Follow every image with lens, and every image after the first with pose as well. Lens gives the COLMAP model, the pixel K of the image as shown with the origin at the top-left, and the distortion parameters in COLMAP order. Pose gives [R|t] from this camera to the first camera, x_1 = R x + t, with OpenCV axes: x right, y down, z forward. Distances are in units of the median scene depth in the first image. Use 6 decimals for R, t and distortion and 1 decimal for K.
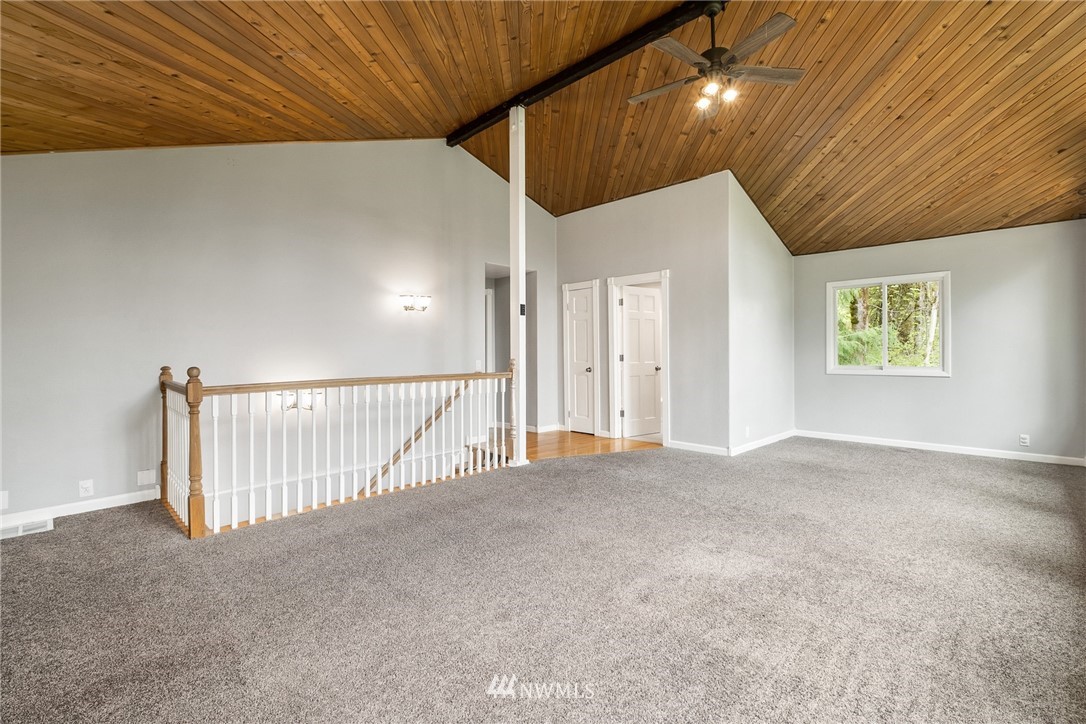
lens RADIAL K [[476.6, 0, 537.9], [0, 476.6, 359.4], [0, 0, 1]] dist [0.002706, 0.000301]
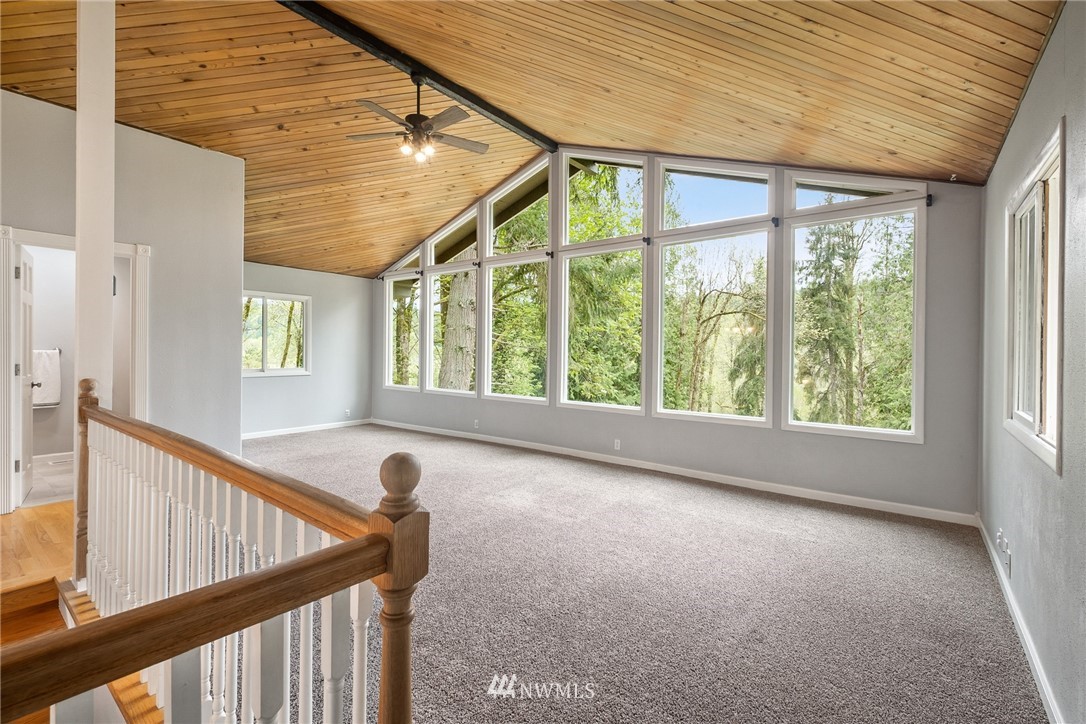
lens RADIAL K [[476.6, 0, 537.9], [0, 476.6, 353.6], [0, 0, 1]] dist [0.002706, 0.000301]
pose [[-0.123419, -0.000070, 0.992355, -0.874518], [0.007161, 0.999974, 0.000961, -0.032914], [-0.992329, 0.007225, -0.123415, 0.839343]]
